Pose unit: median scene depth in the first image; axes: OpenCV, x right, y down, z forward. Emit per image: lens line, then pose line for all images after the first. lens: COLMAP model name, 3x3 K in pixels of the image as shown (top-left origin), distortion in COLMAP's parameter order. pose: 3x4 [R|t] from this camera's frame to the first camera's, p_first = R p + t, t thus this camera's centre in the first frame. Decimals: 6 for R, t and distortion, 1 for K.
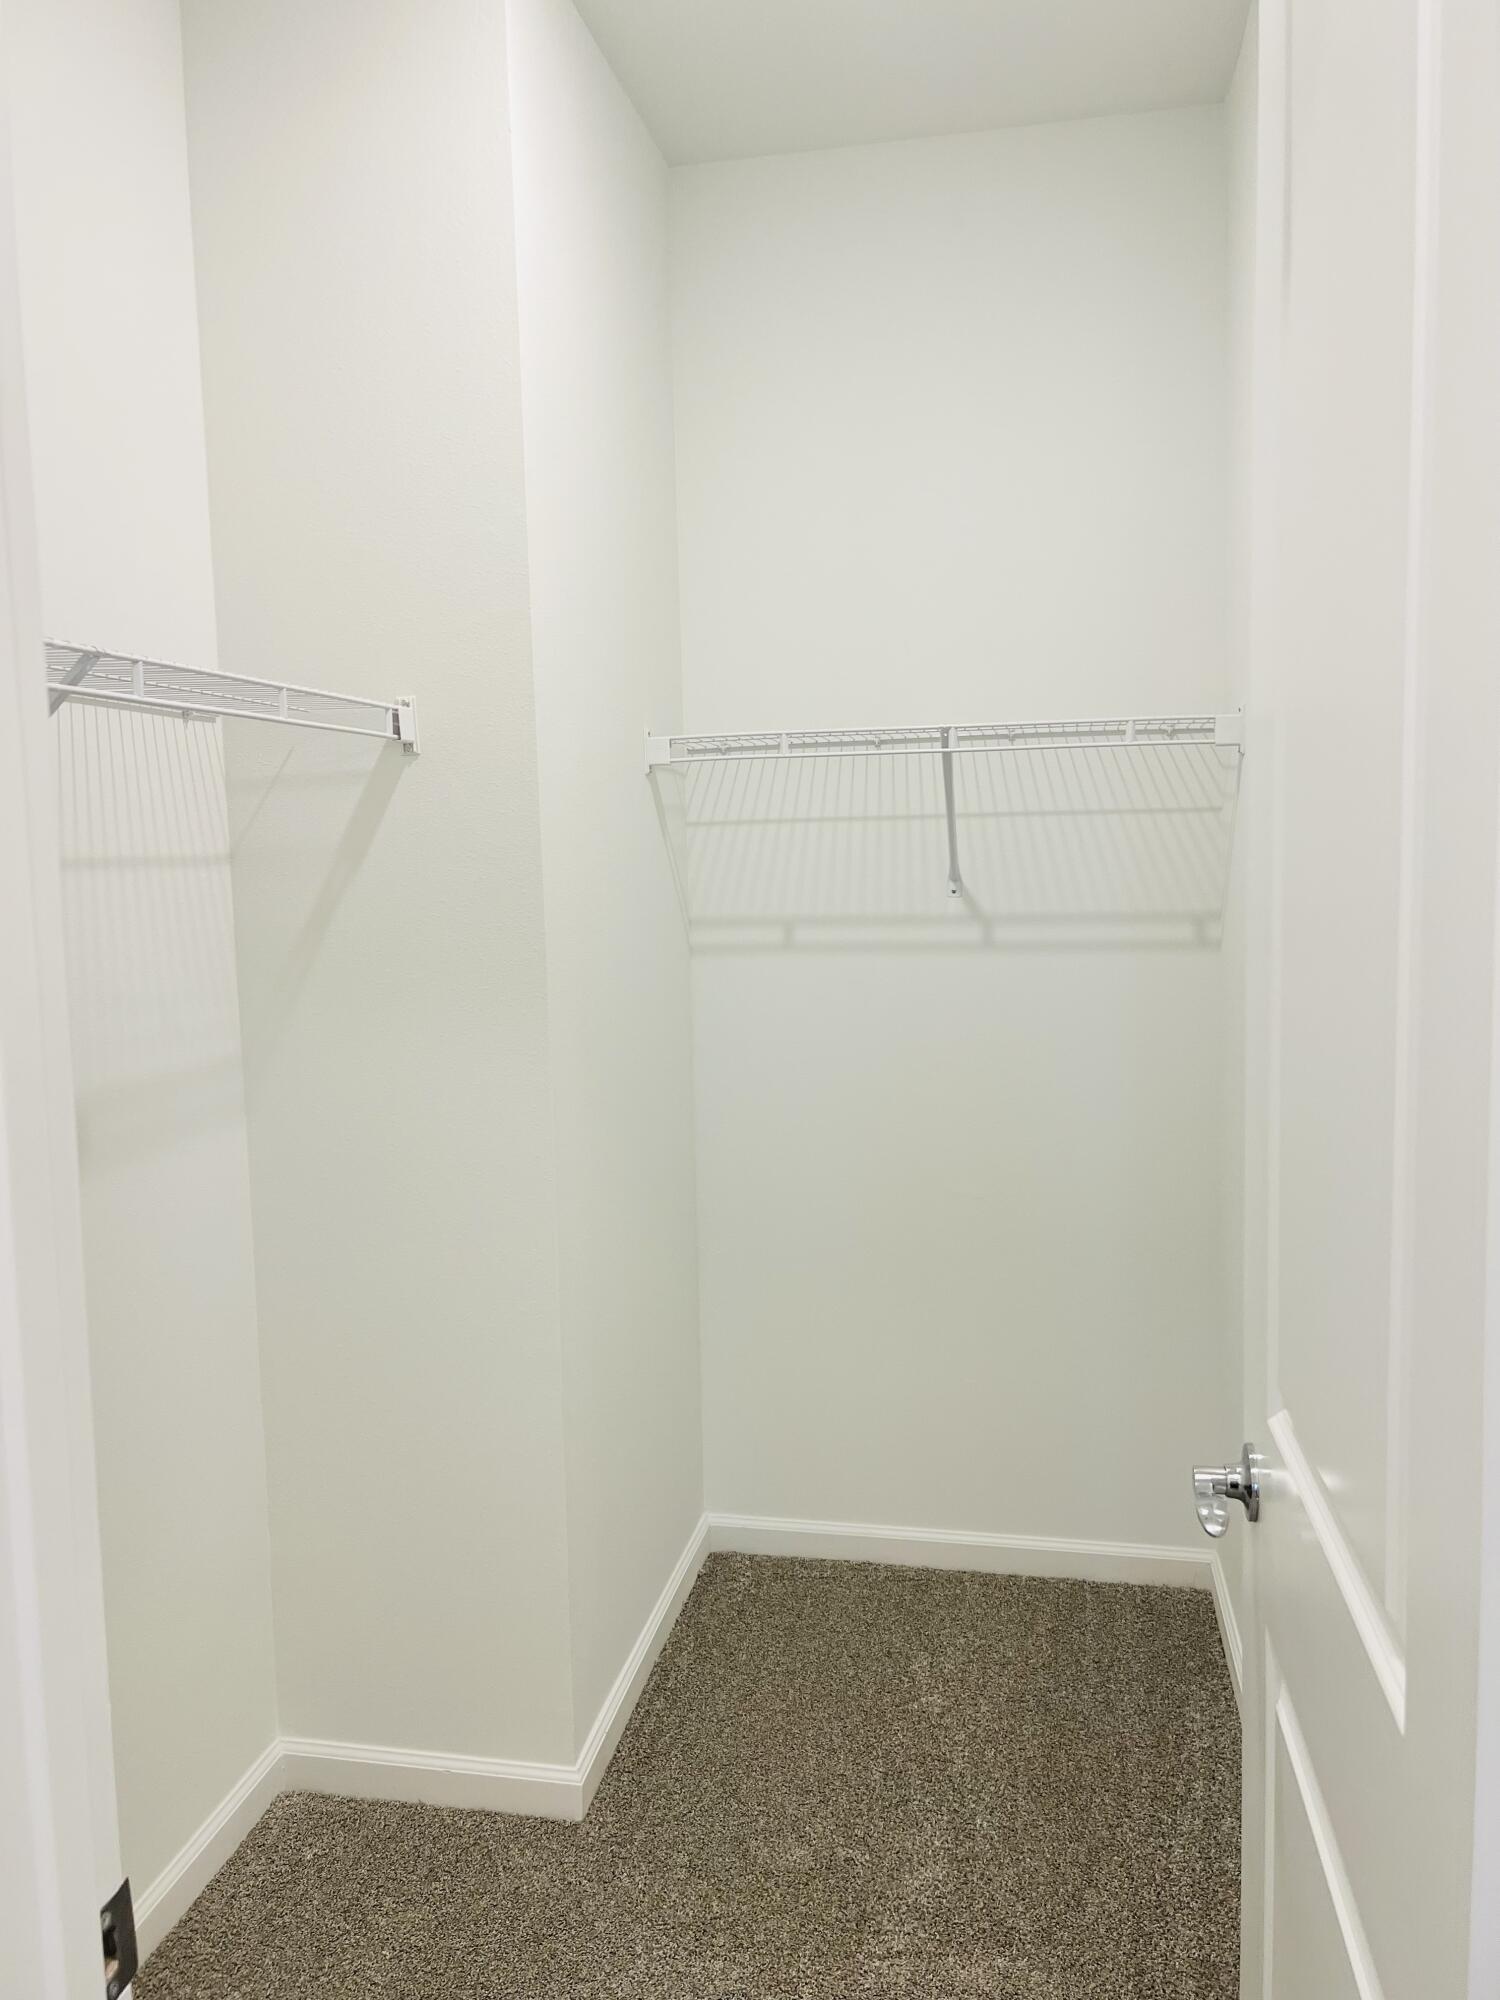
lens RADIAL K [[1511.9, 0, 762.1], [0, 1511.9, 990.1], [0, 0, 1]] dist [0.053888, -0.074109]
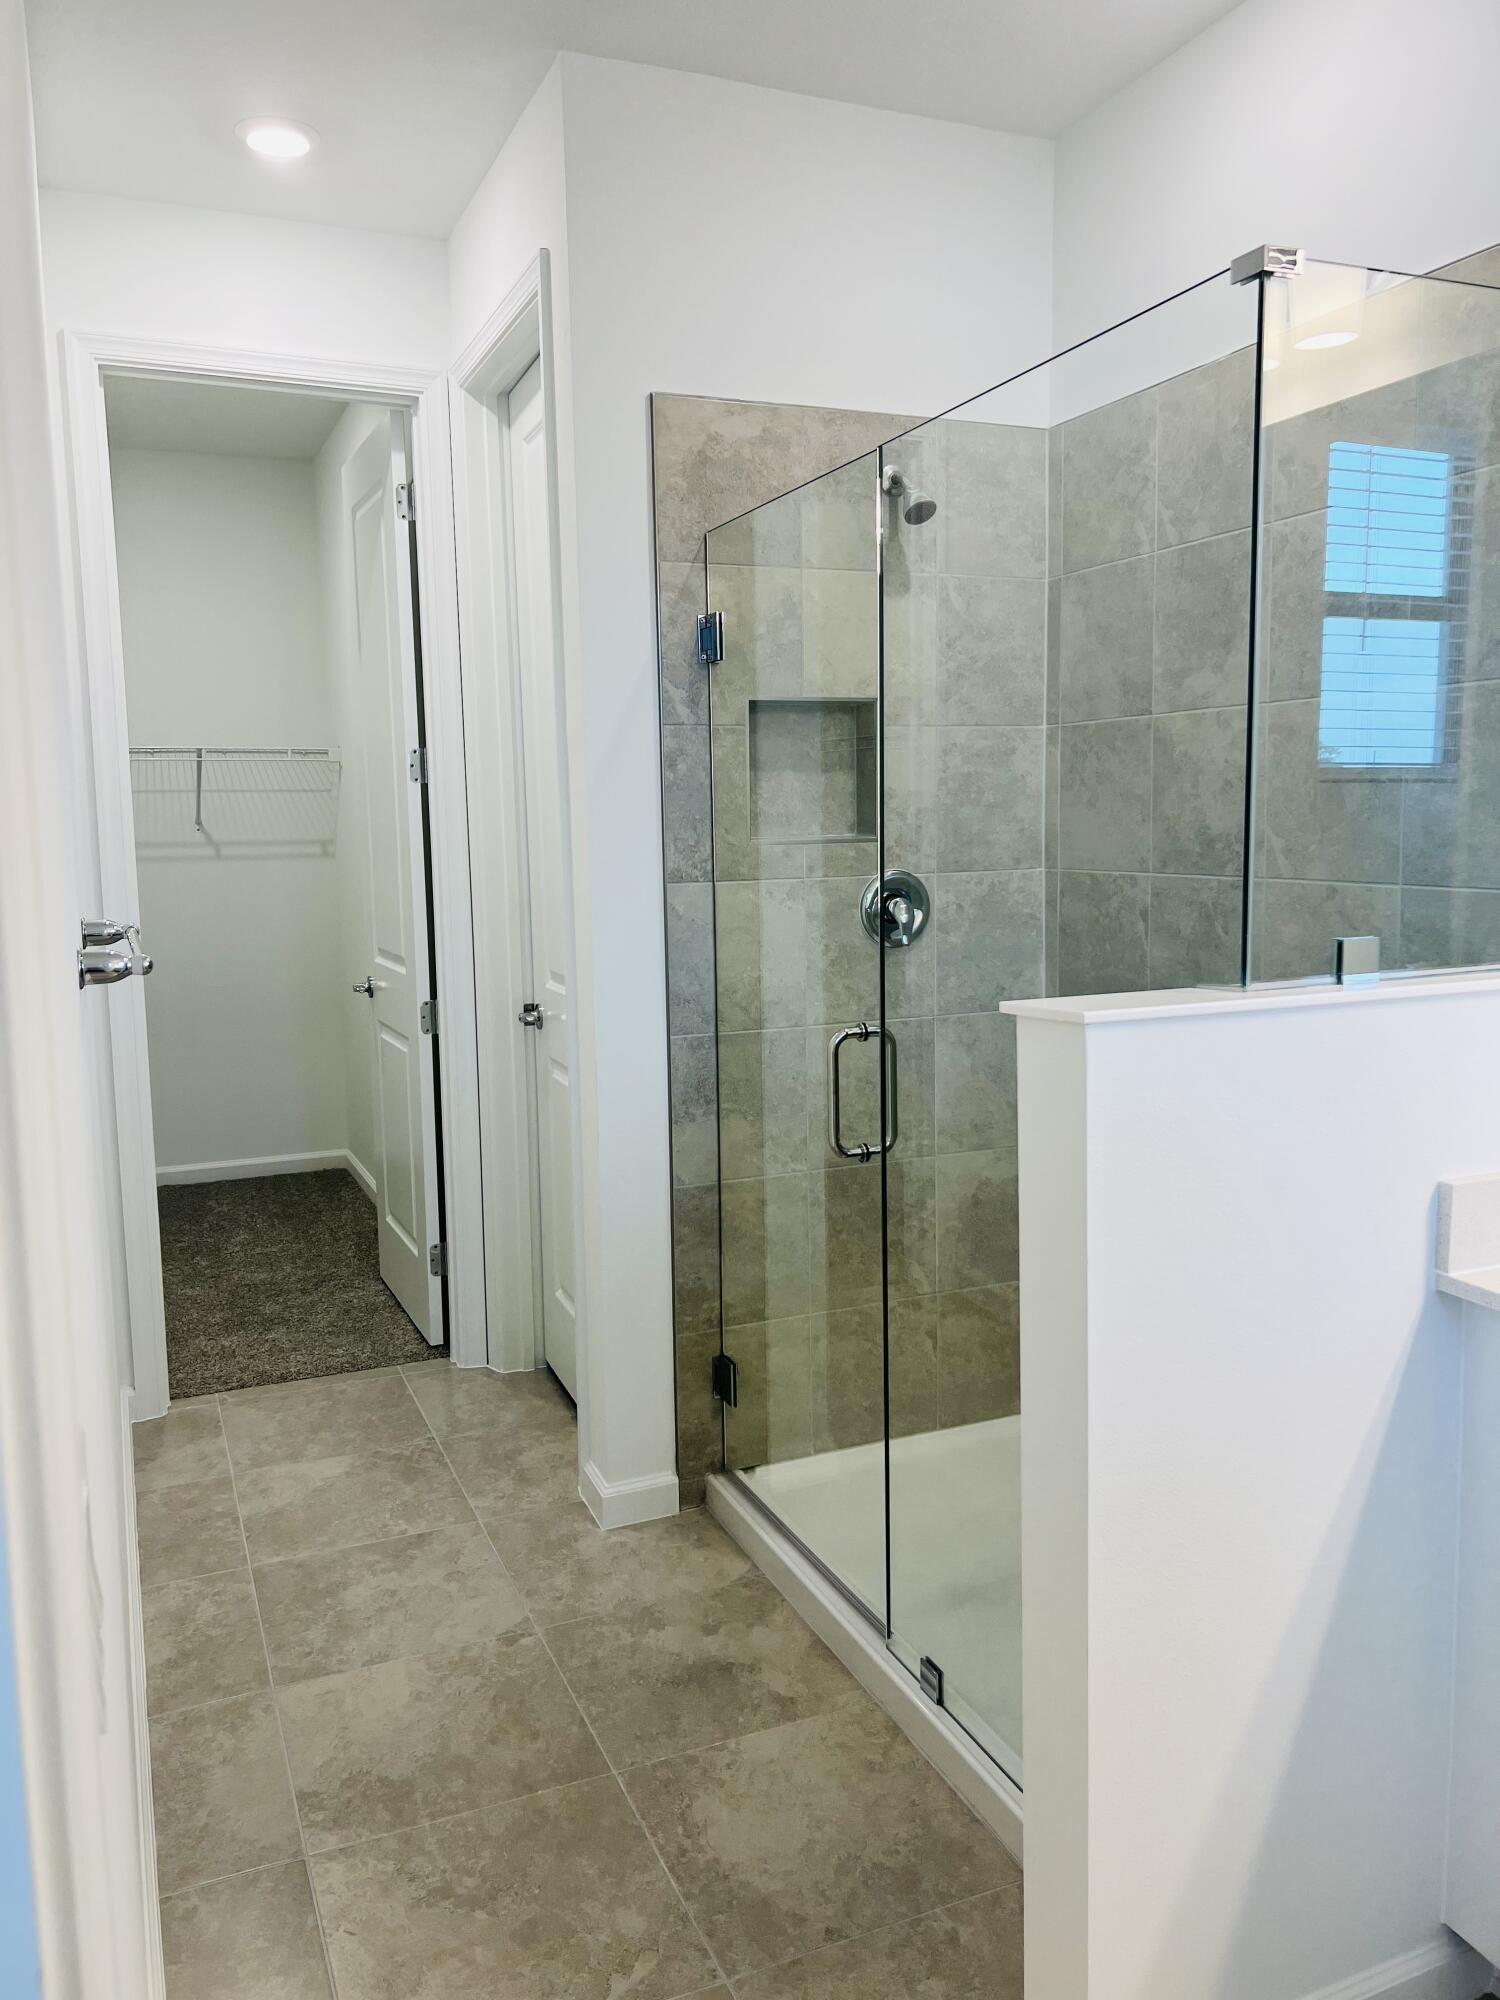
lens RADIAL K [[1511.9, 0, 762.1], [0, 1511.9, 990.1], [0, 0, 1]] dist [0.053888, -0.074109]
pose [[0.825364, -0.061918, 0.561196, -0.394956], [0.056163, 0.998042, 0.027517, 0.130540], [-0.561801, 0.008807, 0.827226, -1.052678]]
